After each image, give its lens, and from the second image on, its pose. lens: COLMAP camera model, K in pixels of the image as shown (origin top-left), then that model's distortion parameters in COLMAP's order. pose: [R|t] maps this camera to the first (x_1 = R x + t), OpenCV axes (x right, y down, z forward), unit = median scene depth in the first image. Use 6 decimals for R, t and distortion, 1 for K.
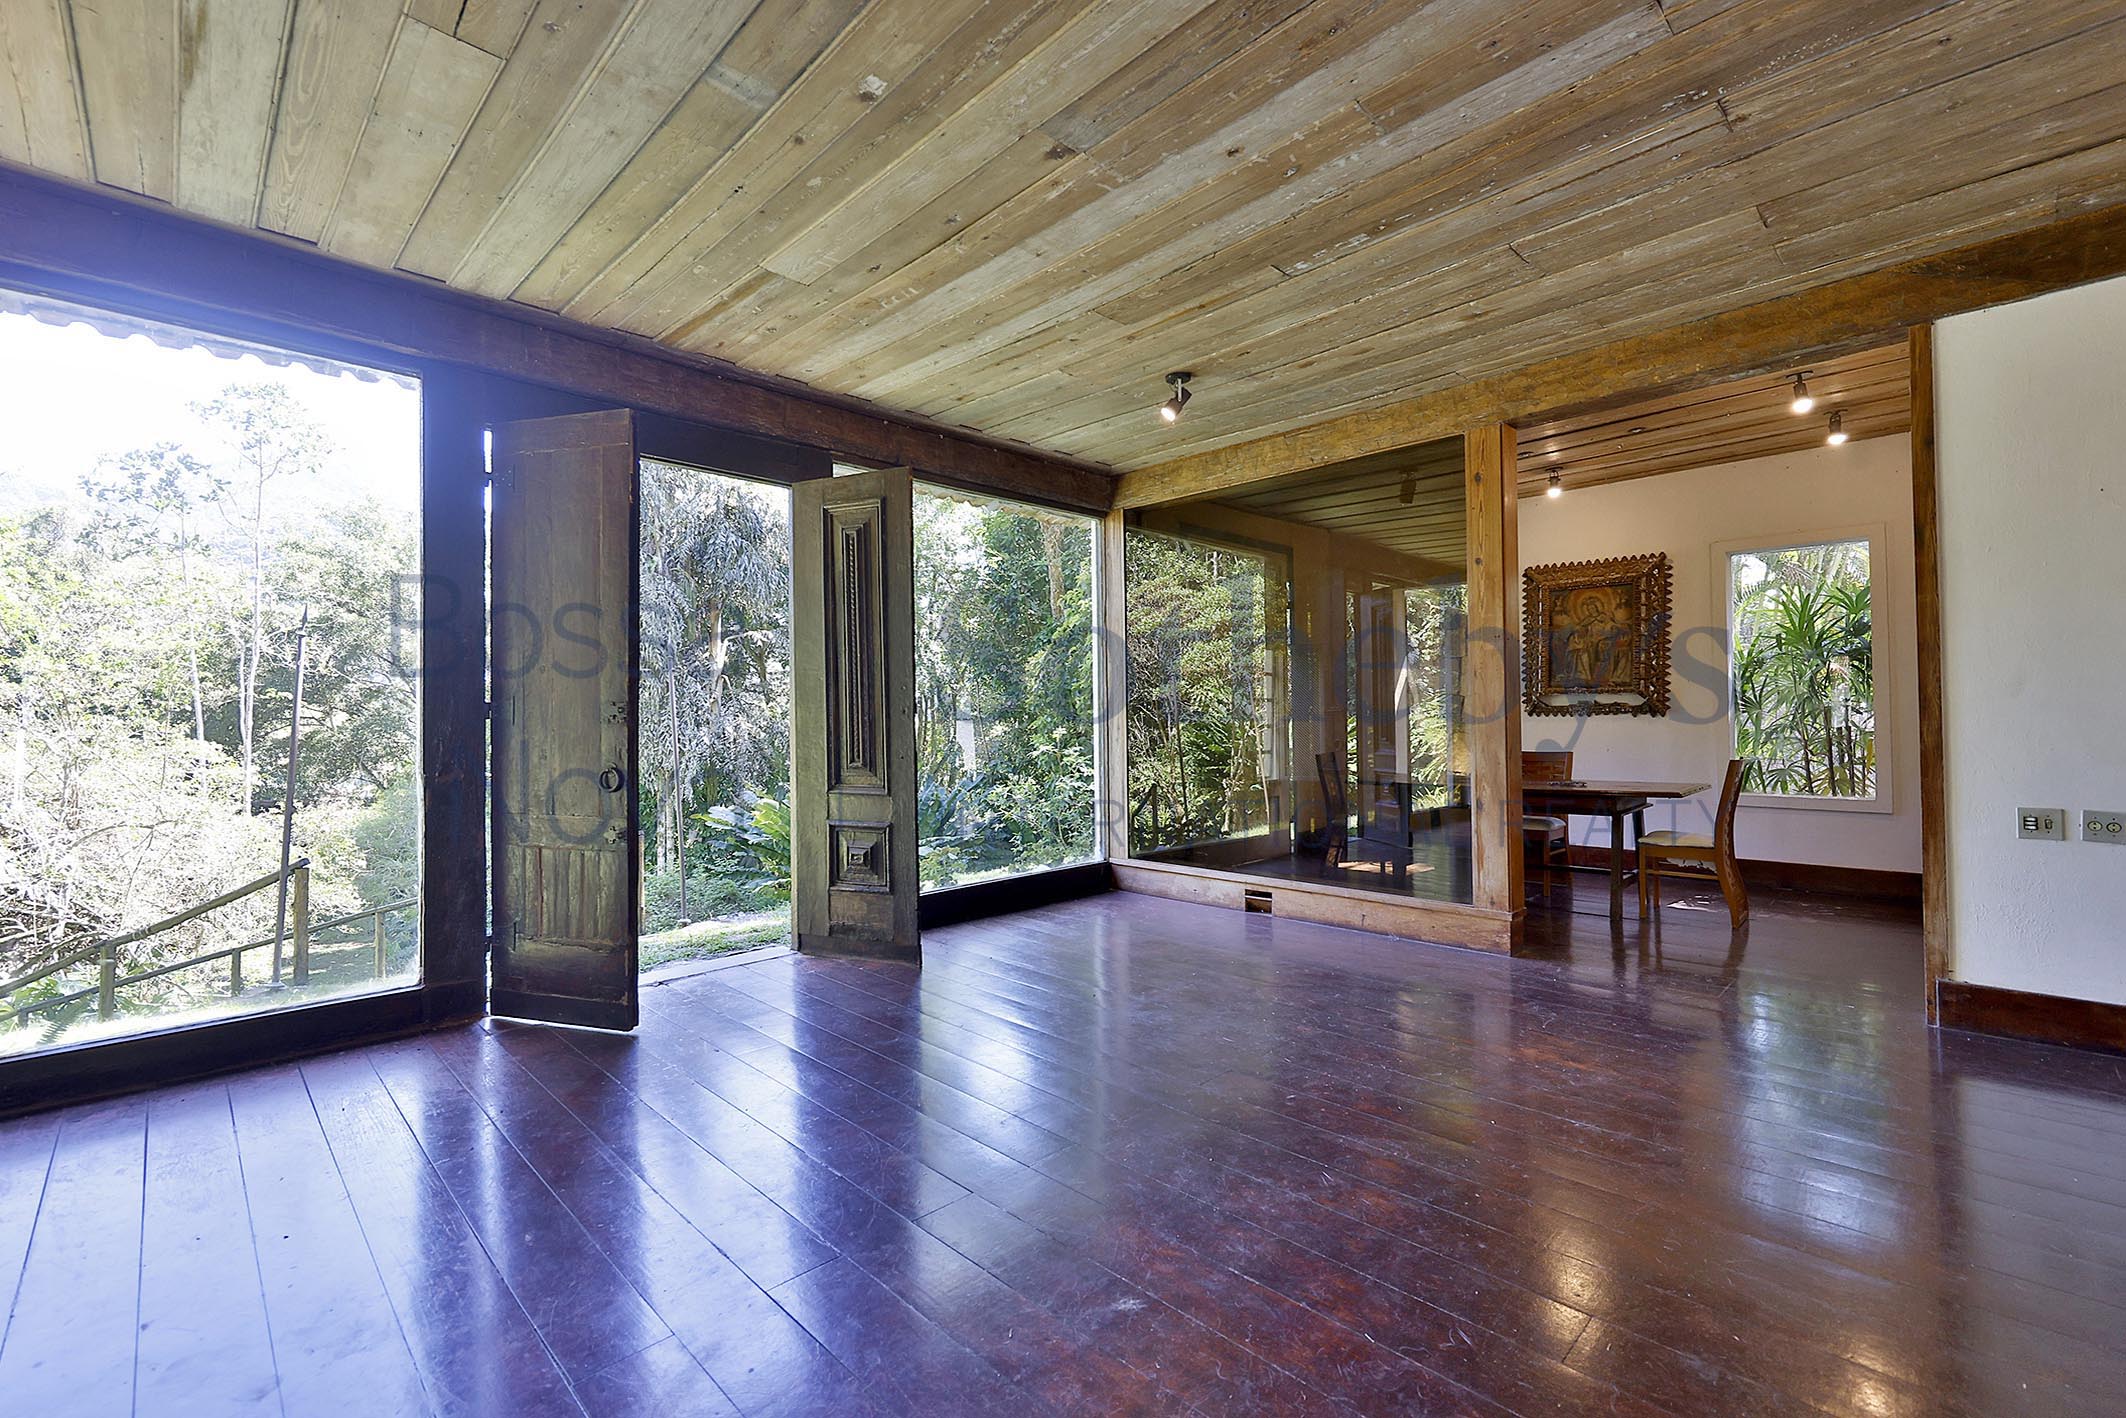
lens RADIAL K [[911.0, 0, 1057.5], [0, 911.0, 709.2], [0, 0, 1]] dist [0.001473, -0.000073]
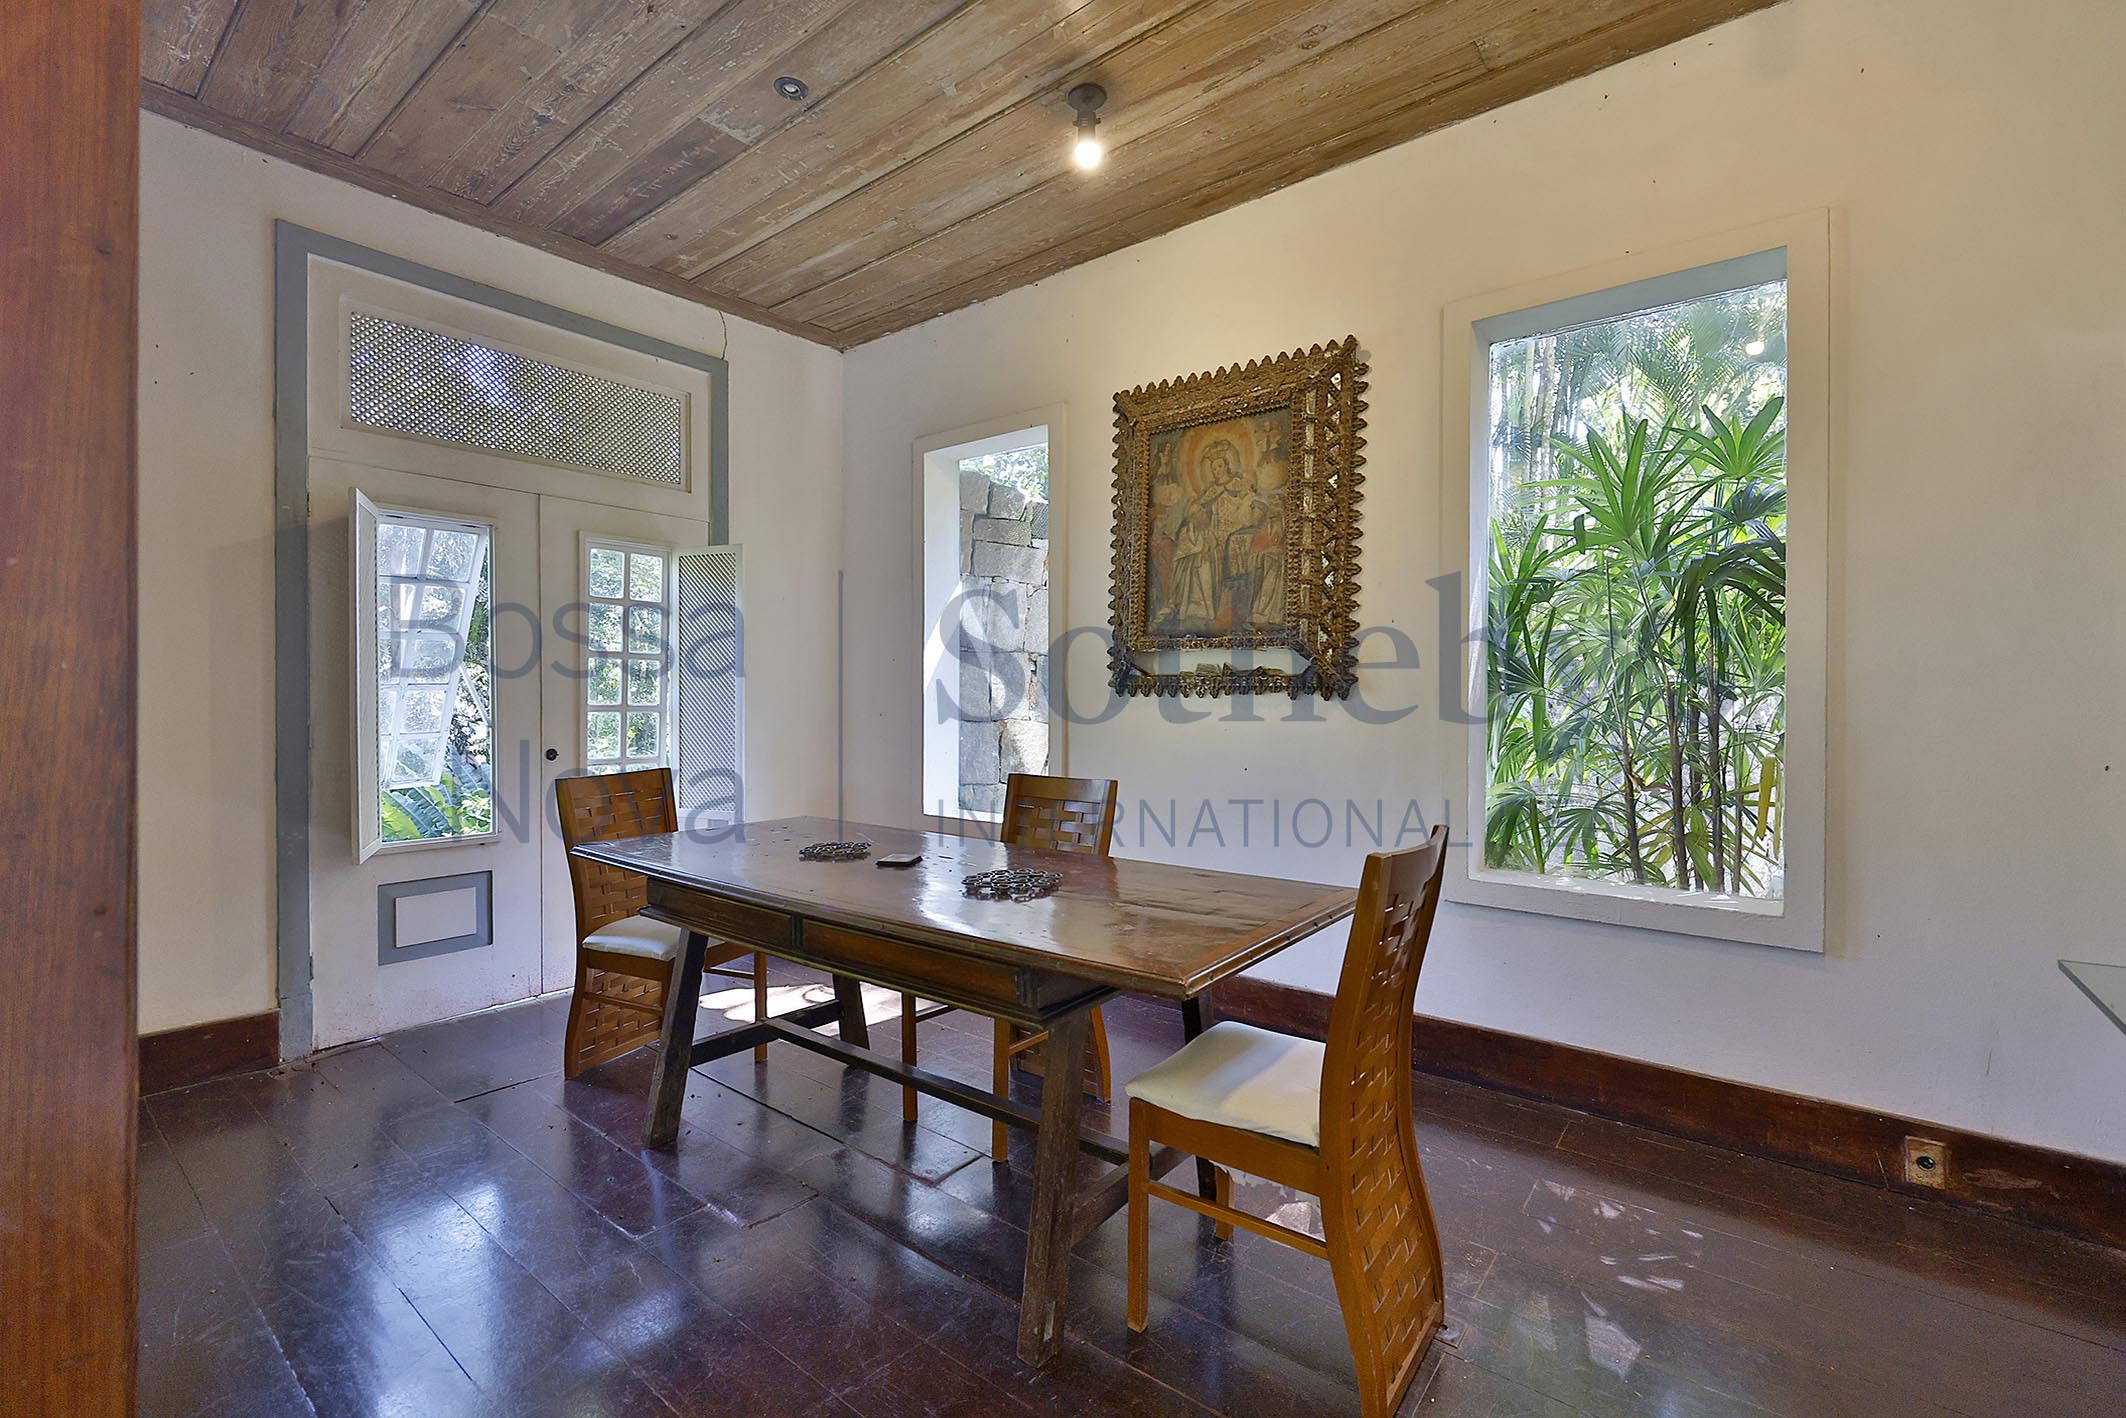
lens RADIAL K [[911.0, 0, 1057.5], [0, 911.0, 709.2], [0, 0, 1]] dist [0.001473, -0.000073]
pose [[0.993050, 0.011377, 0.117146, 0.613024], [-0.014110, 0.999647, 0.022525, 0.006281], [-0.116848, -0.024021, 0.992859, 0.738171]]
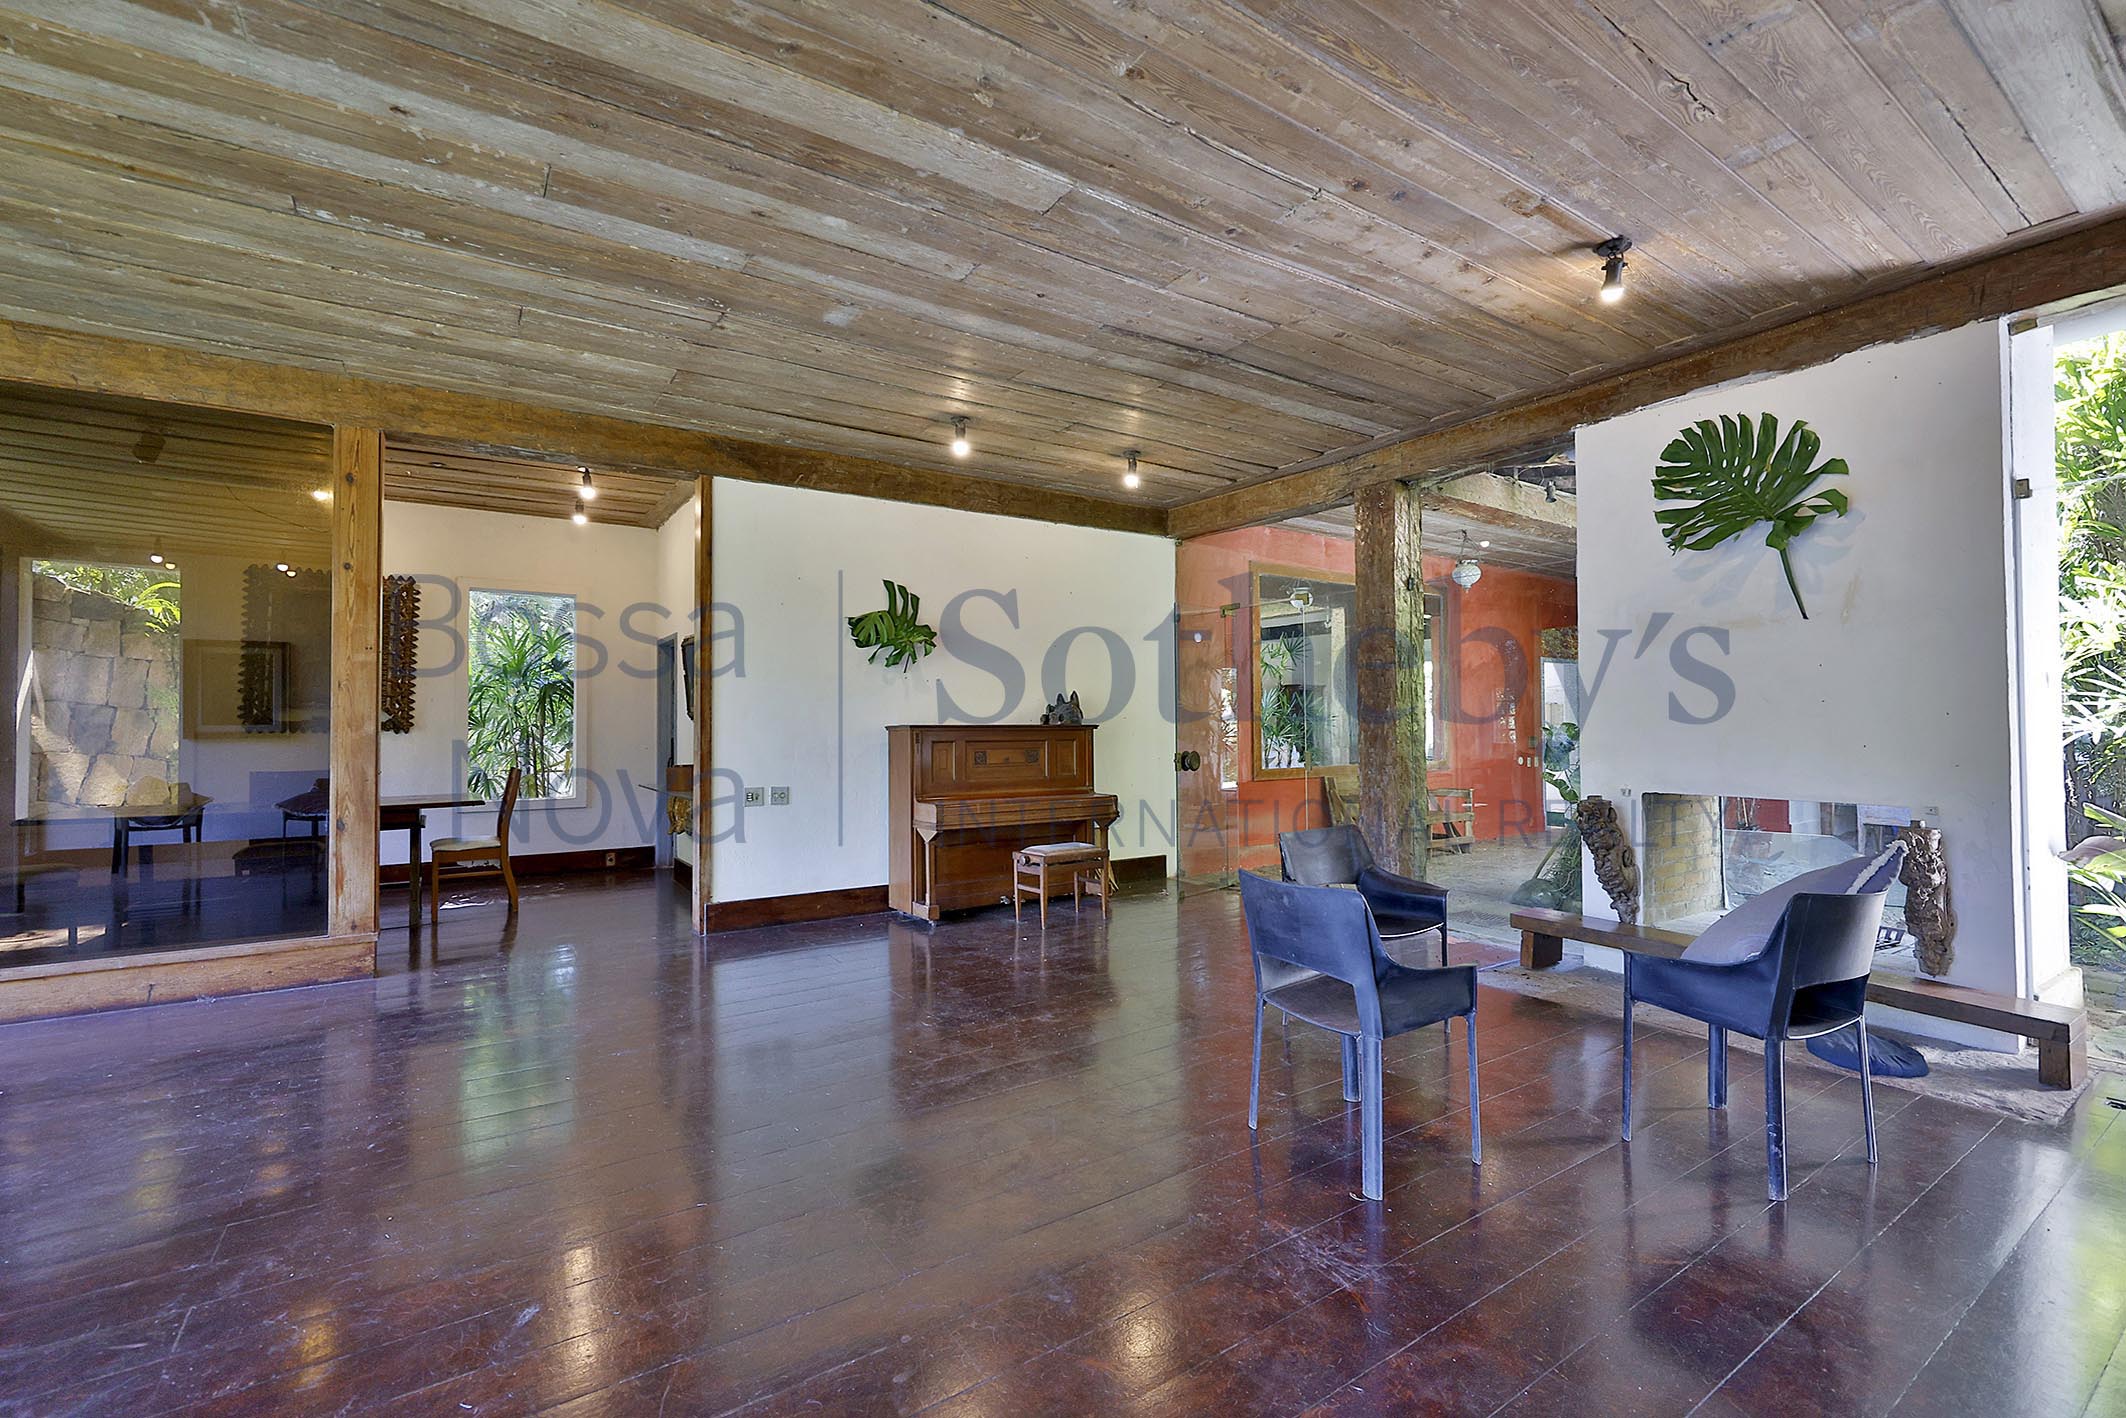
lens RADIAL K [[911.0, 0, 1057.5], [0, 911.0, 709.2], [0, 0, 1]] dist [0.001473, -0.000073]
pose [[0.188701, 0.030026, 0.981575, -0.291324], [-0.008072, 0.999546, -0.029024, 0.006173], [-0.982001, -0.002446, 0.188858, 0.090632]]
